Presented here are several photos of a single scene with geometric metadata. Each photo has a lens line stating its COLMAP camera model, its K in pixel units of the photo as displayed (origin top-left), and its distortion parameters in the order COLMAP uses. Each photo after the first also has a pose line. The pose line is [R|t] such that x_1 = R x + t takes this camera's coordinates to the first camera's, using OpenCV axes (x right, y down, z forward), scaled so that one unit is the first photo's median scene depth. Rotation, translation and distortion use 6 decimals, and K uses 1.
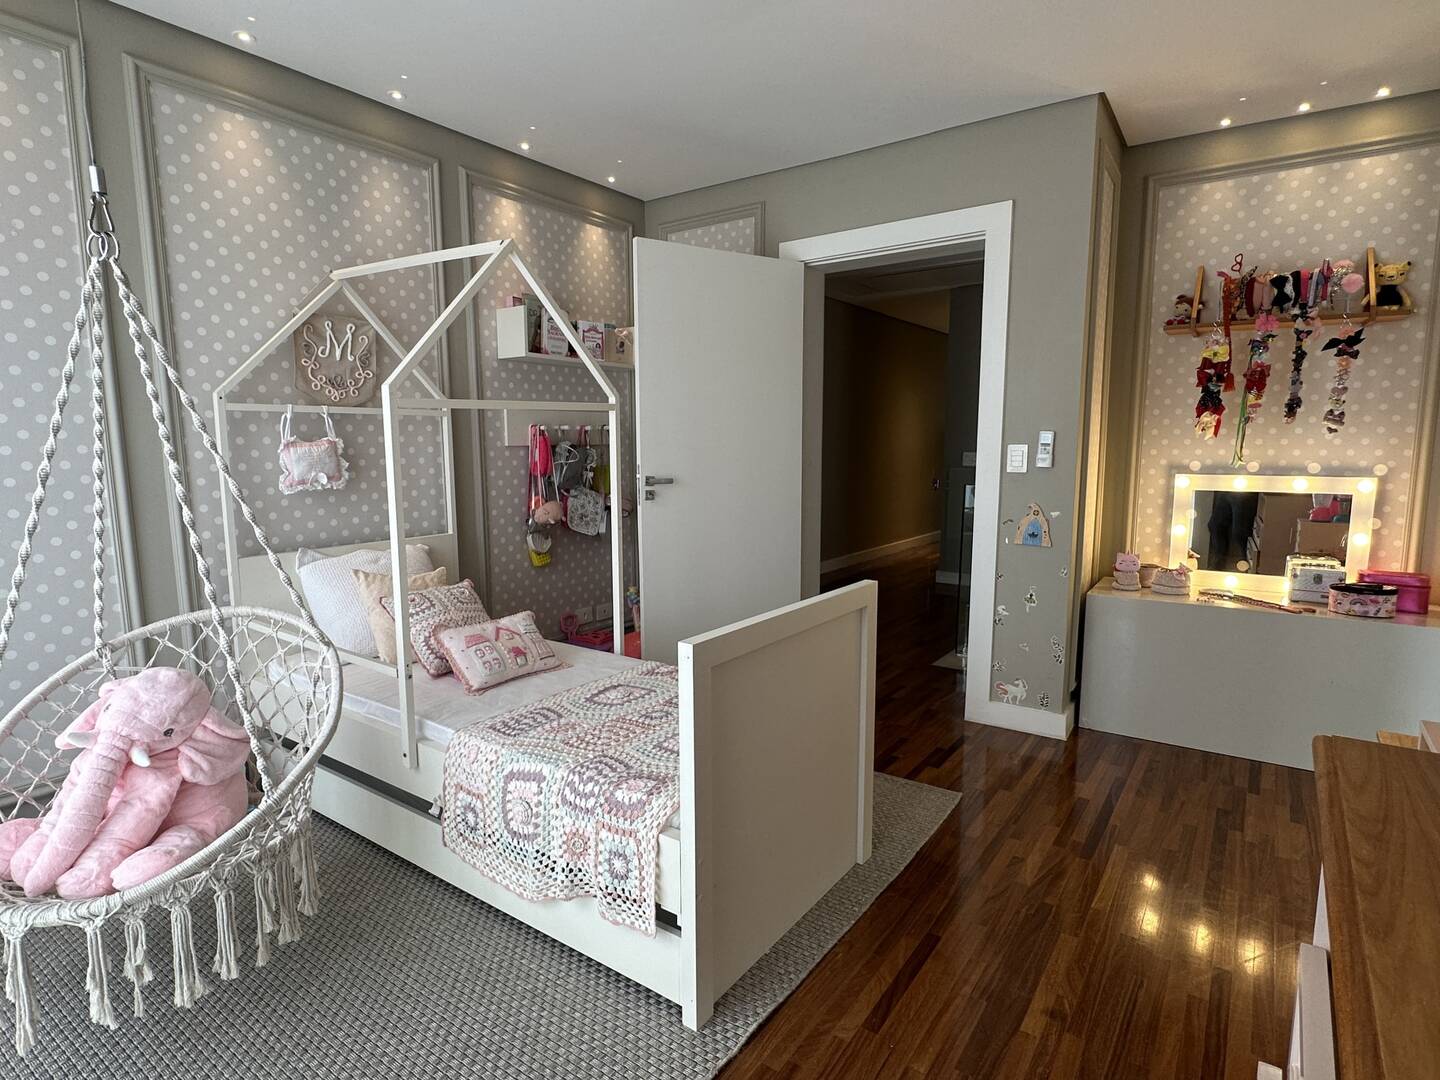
lens RADIAL K [[772.5, 0, 720.4], [0, 772.5, 542.4], [0, 0, 1]] dist [-0.006858, -0.000613]
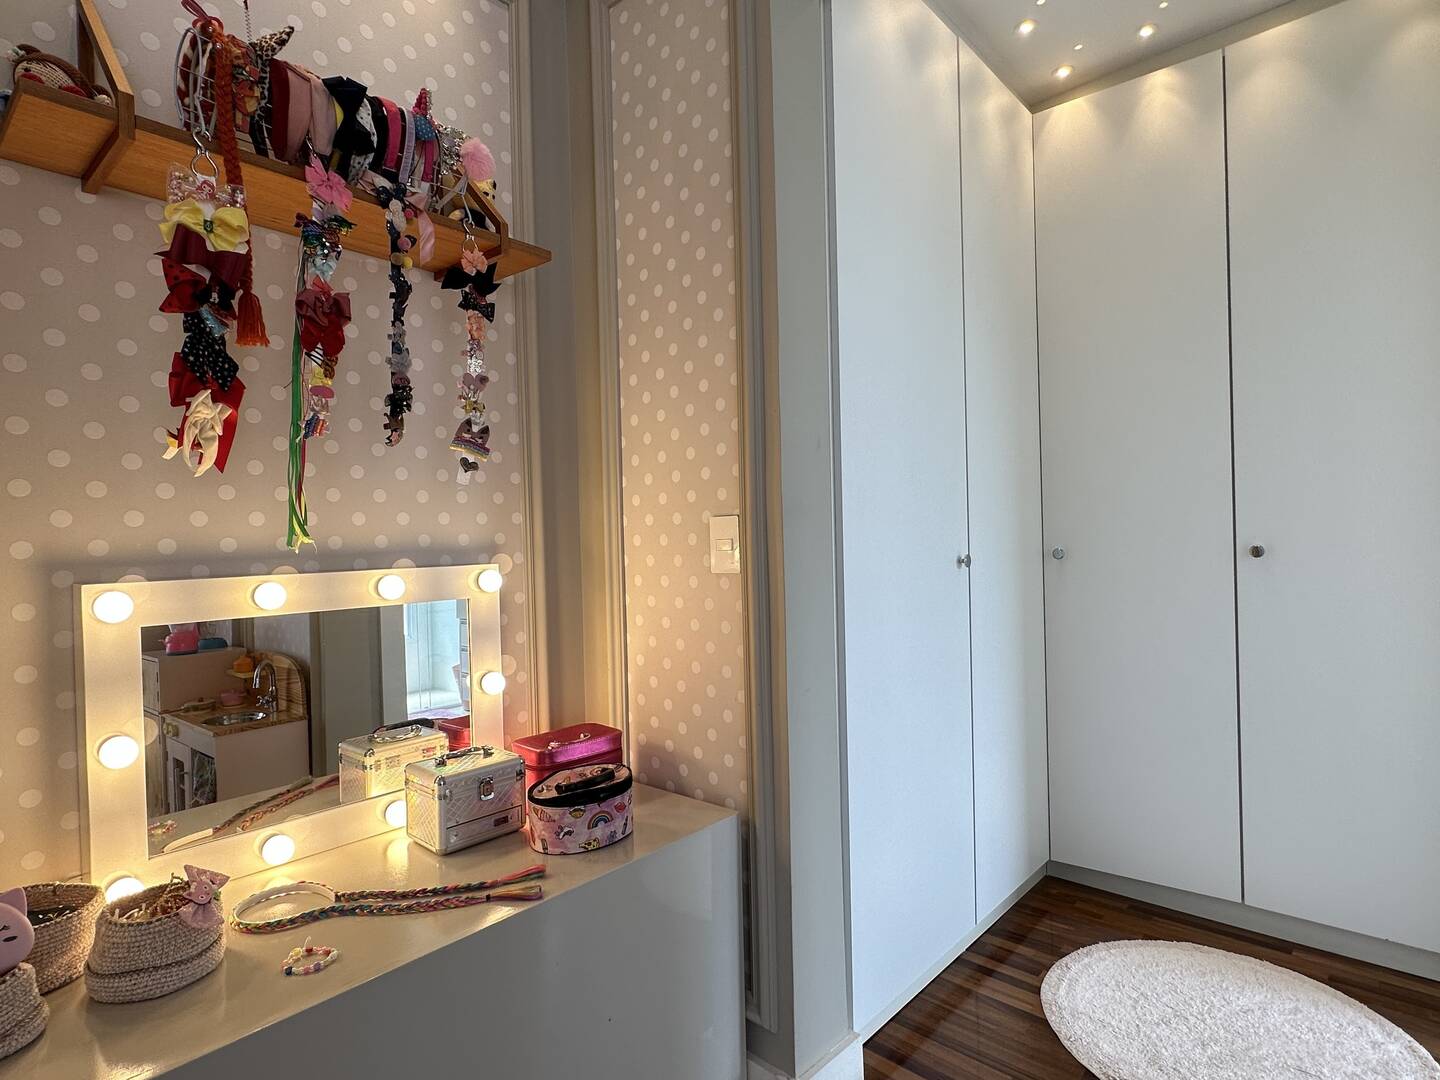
lens RADIAL K [[772.5, 0, 719.8], [0, 772.5, 538.0], [0, 0, 1]] dist [-0.006858, -0.000613]
pose [[0.103794, -0.014763, 0.994489, 0.335103], [0.145541, 0.989352, -0.000503, -0.077361], [-0.983893, 0.144791, 0.104837, 0.784426]]
